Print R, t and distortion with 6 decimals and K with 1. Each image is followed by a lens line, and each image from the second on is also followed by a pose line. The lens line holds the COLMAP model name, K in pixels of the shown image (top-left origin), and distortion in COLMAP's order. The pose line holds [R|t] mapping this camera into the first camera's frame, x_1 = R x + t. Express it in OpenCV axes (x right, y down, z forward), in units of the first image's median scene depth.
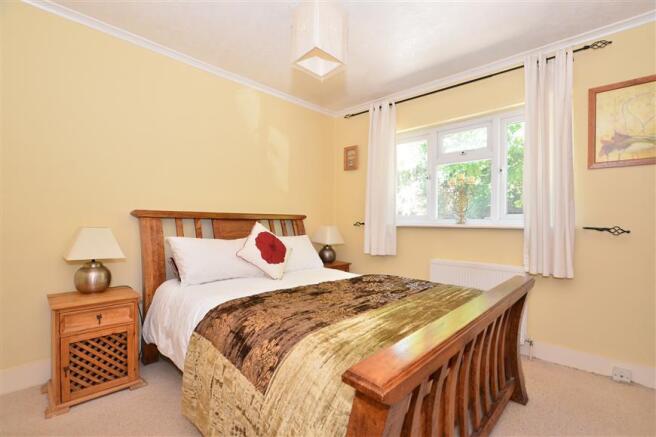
lens RADIAL K [[292.4, 0, 332.8], [0, 292.4, 222.7], [0, 0, 1]] dist [-0.026288, 0.000217]
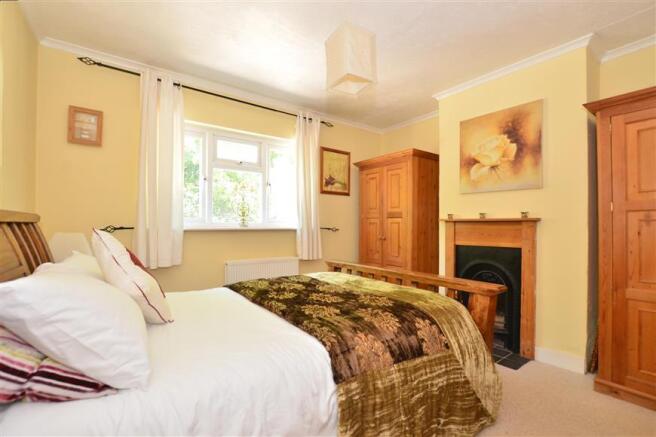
lens RADIAL K [[292.4, 0, 332.8], [0, 292.4, 222.7], [0, 0, 1]] dist [-0.026288, 0.000217]
pose [[0.170676, 0.003187, 0.985322, -0.614749], [0.007261, 0.999964, -0.004492, -0.004624], [-0.985301, 0.007921, 0.170646, 0.482443]]
